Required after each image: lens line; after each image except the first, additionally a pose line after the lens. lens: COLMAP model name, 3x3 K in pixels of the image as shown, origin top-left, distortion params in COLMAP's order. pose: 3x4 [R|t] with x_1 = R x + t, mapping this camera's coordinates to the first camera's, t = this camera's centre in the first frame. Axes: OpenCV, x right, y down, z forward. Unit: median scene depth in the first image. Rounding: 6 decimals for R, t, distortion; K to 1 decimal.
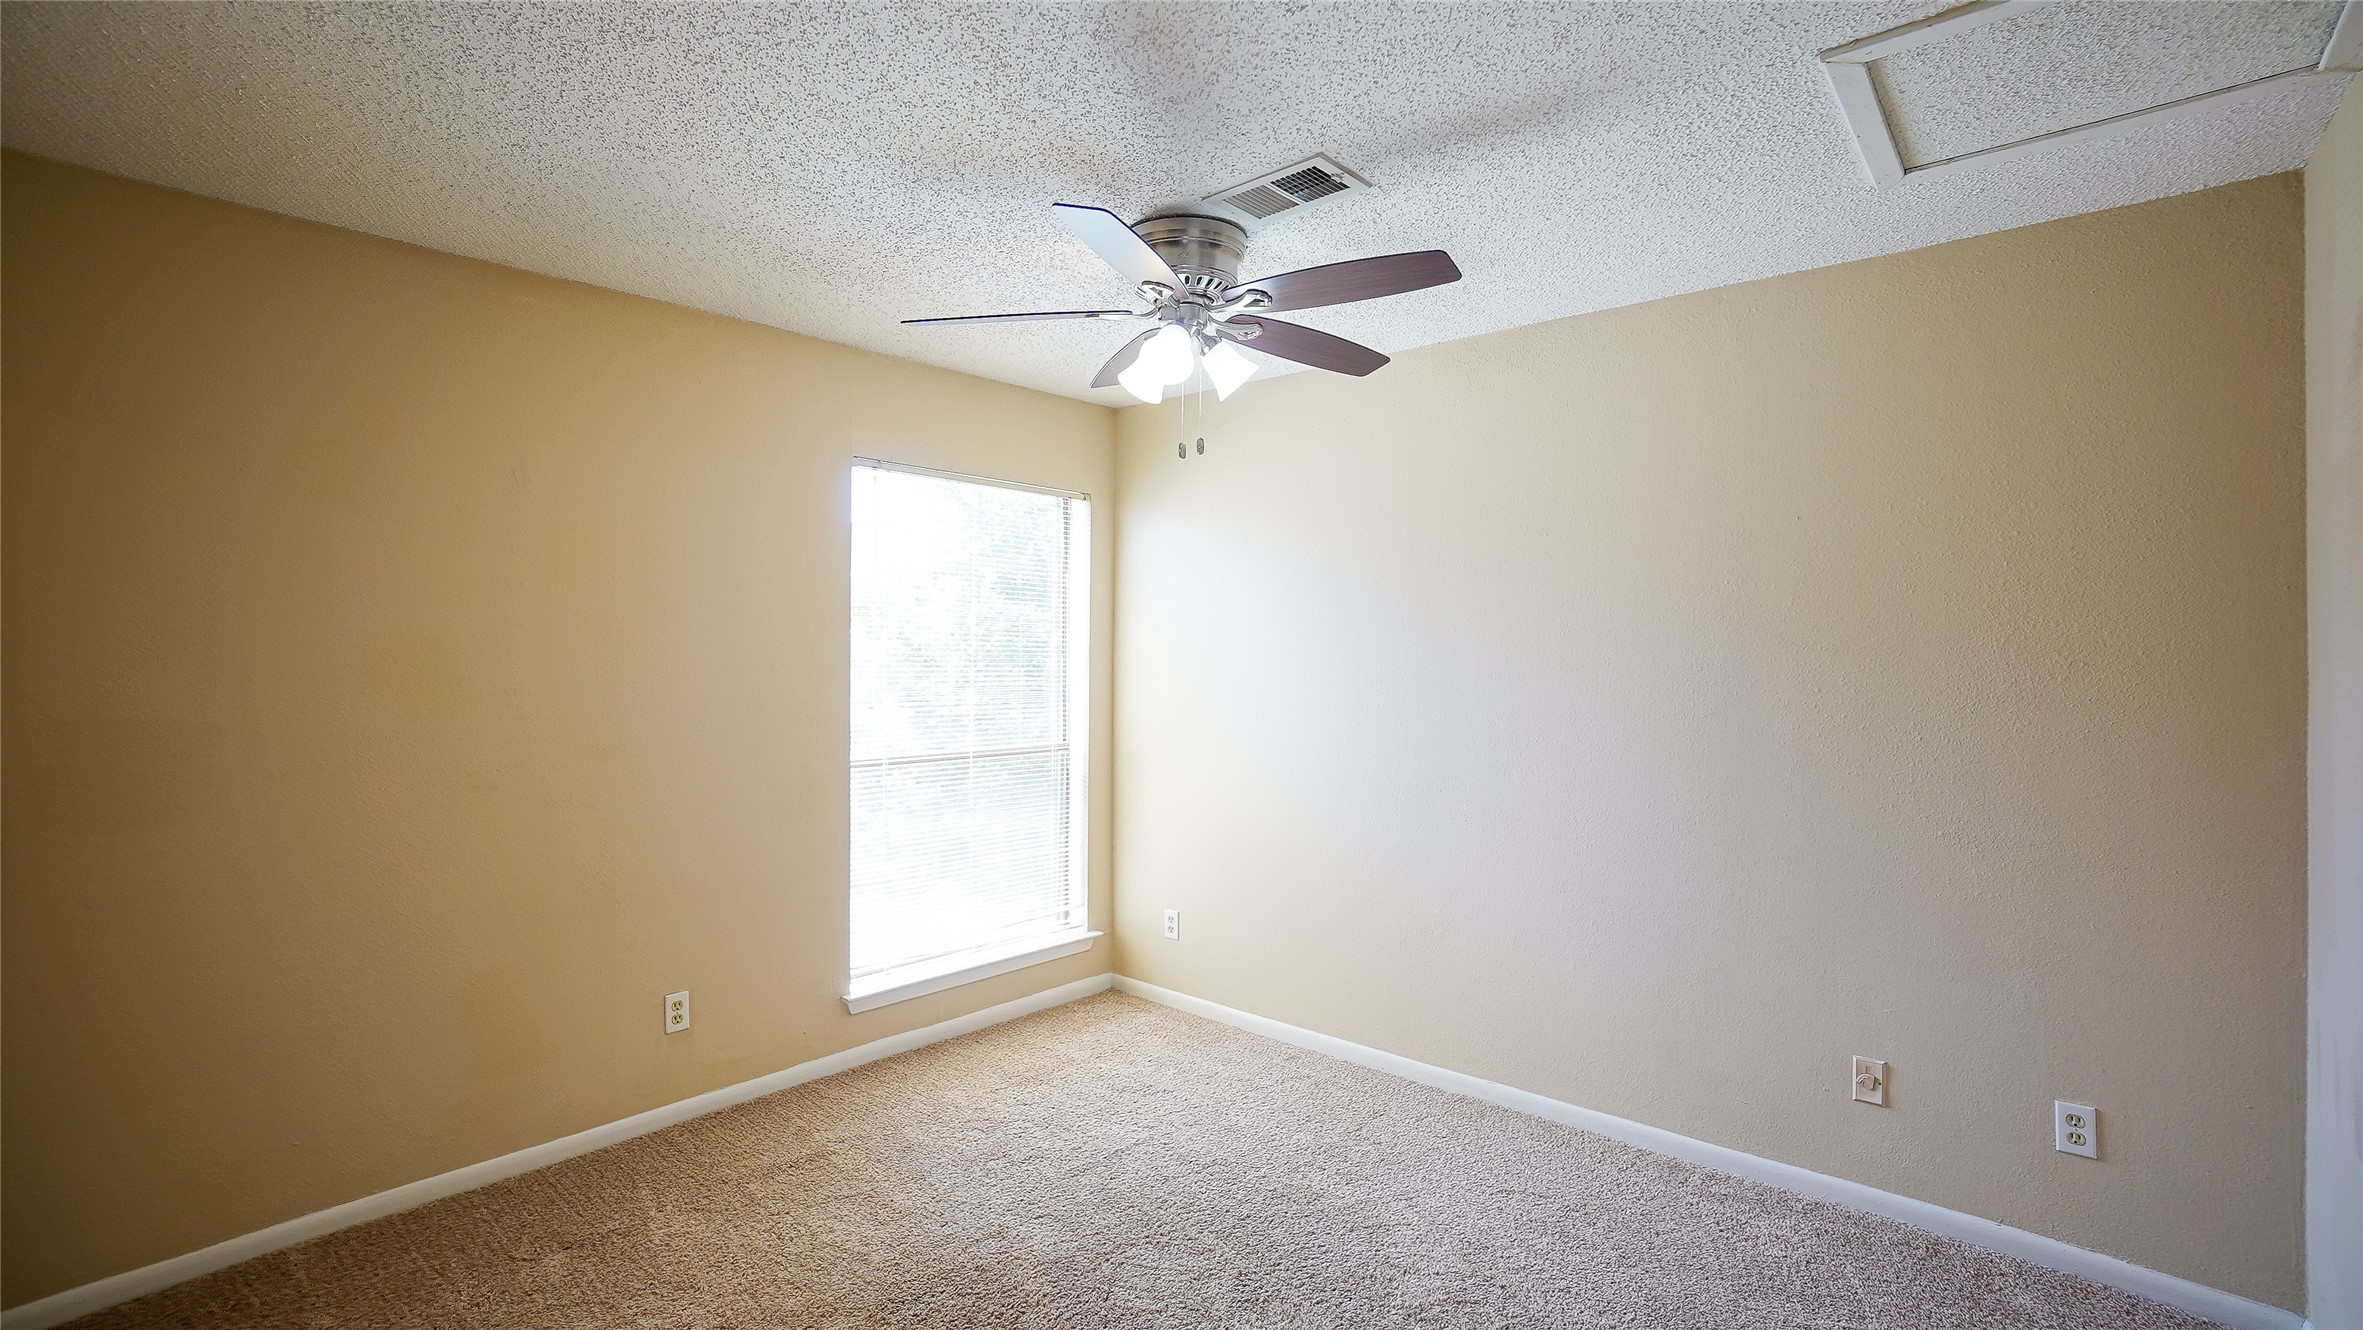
lens RADIAL K [[1047.5, 0, 1178.2], [0, 1047.5, 659.3], [0, 0, 1]] dist [0.004254, 0.002442]
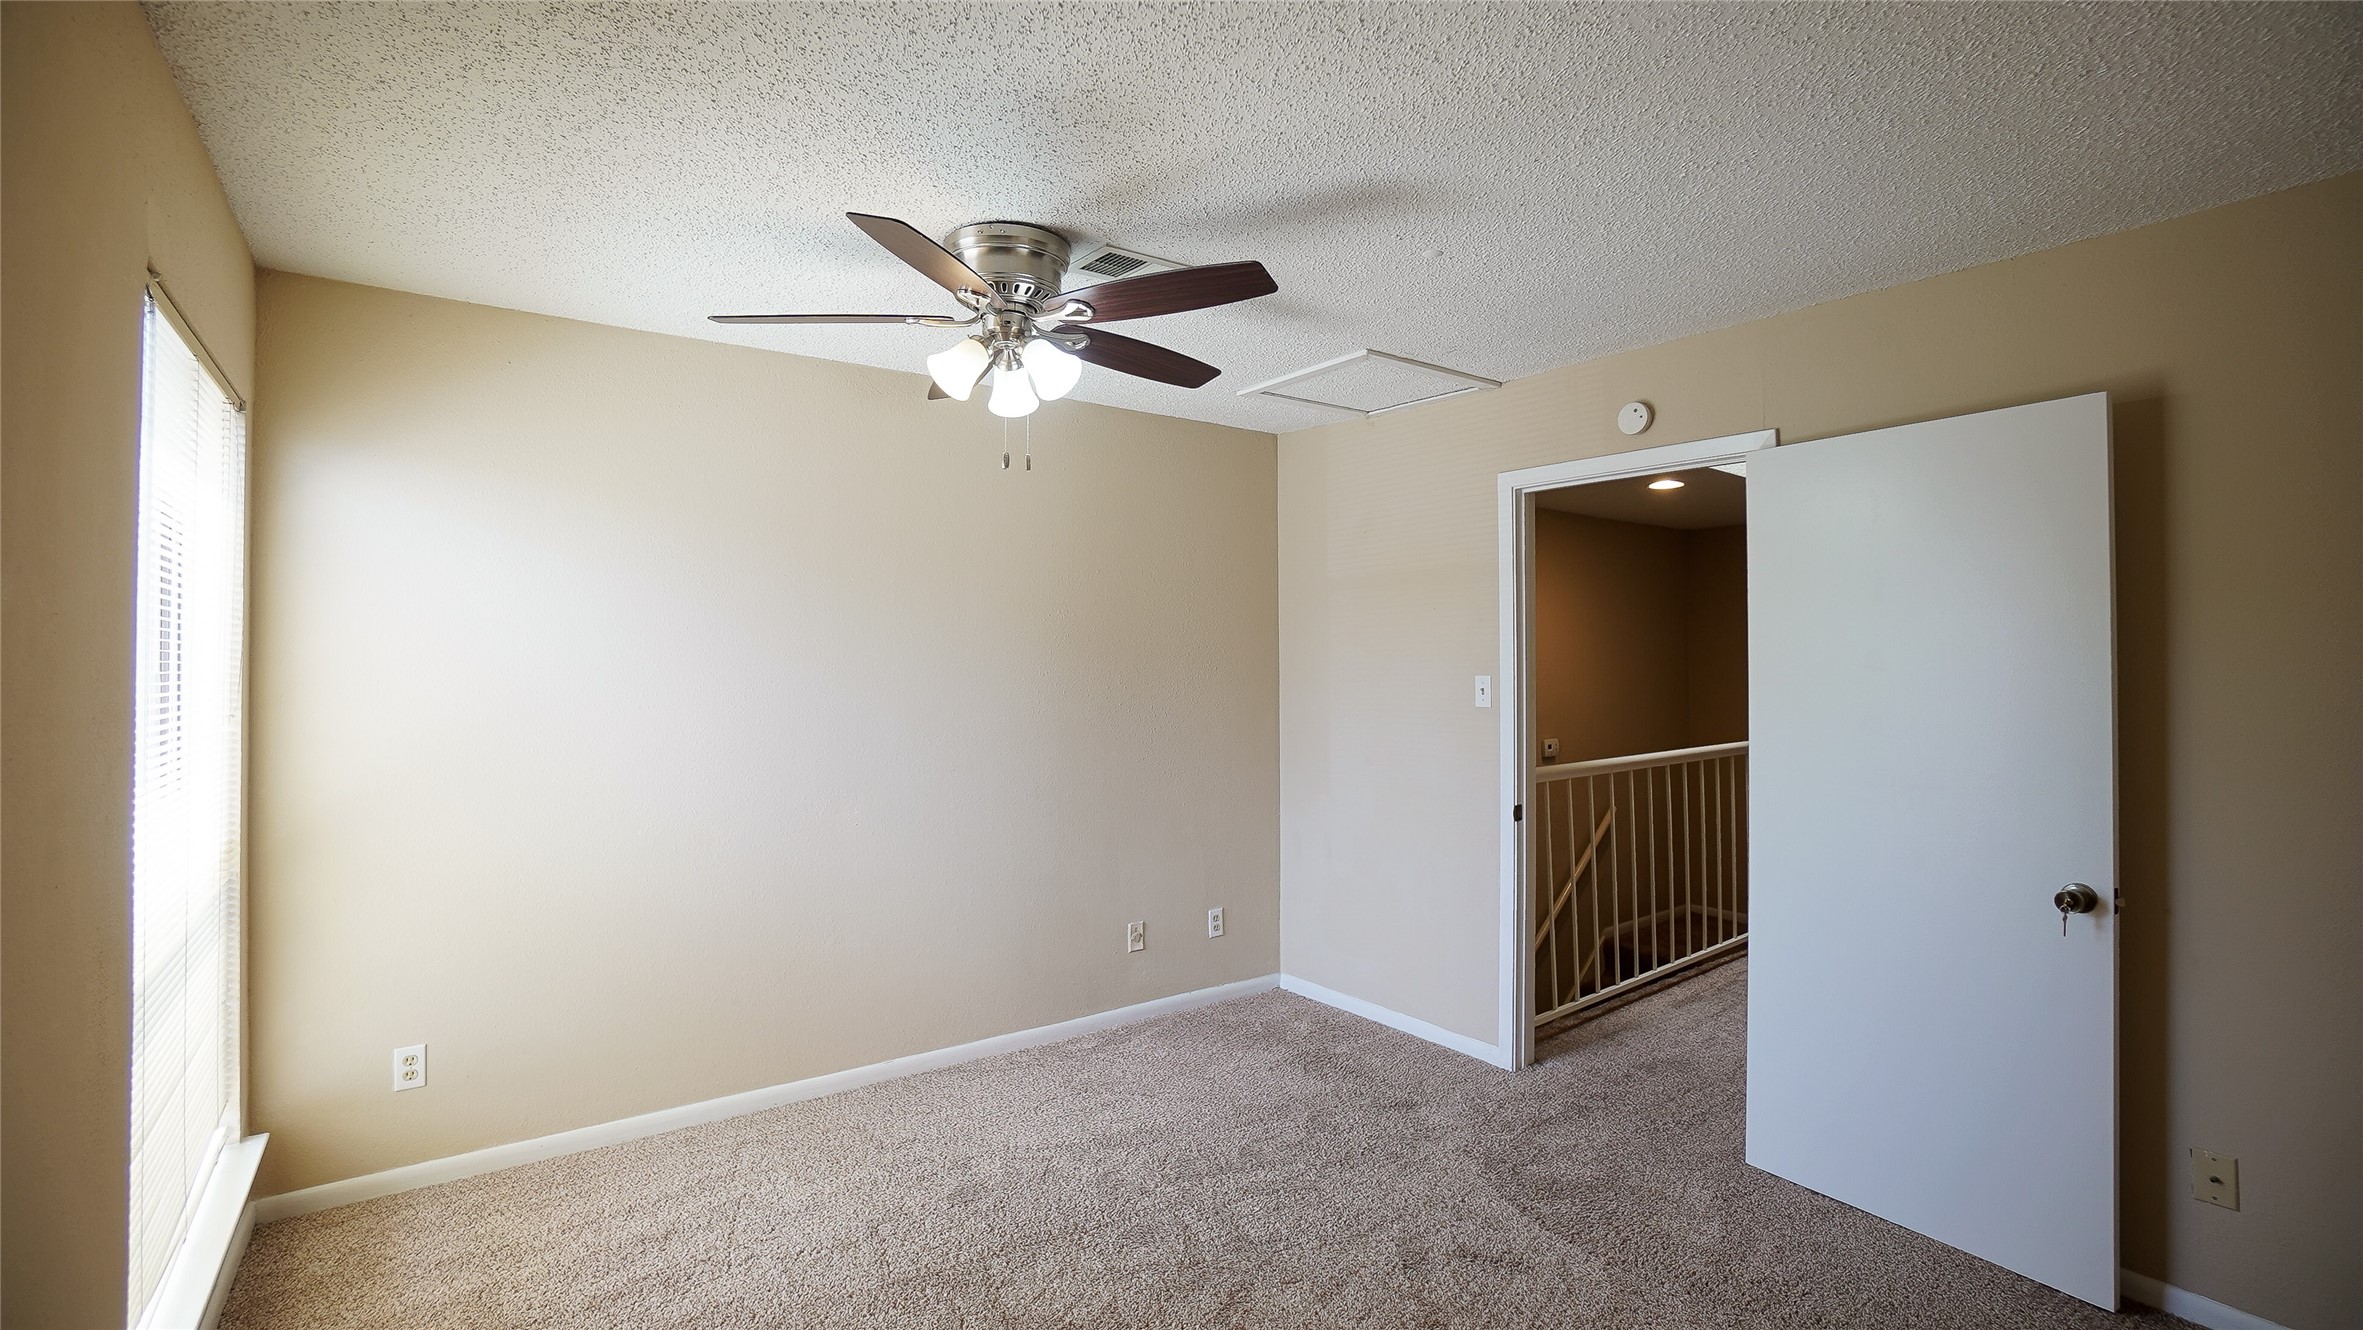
lens RADIAL K [[1047.5, 0, 1178.1], [0, 1047.5, 662.6], [0, 0, 1]] dist [0.004254, 0.002442]
pose [[0.234479, -0.001945, 0.972119, -0.847062], [-0.001953, 0.999995, 0.002472, -0.012382], [-0.972119, -0.002479, 0.234474, 0.571898]]
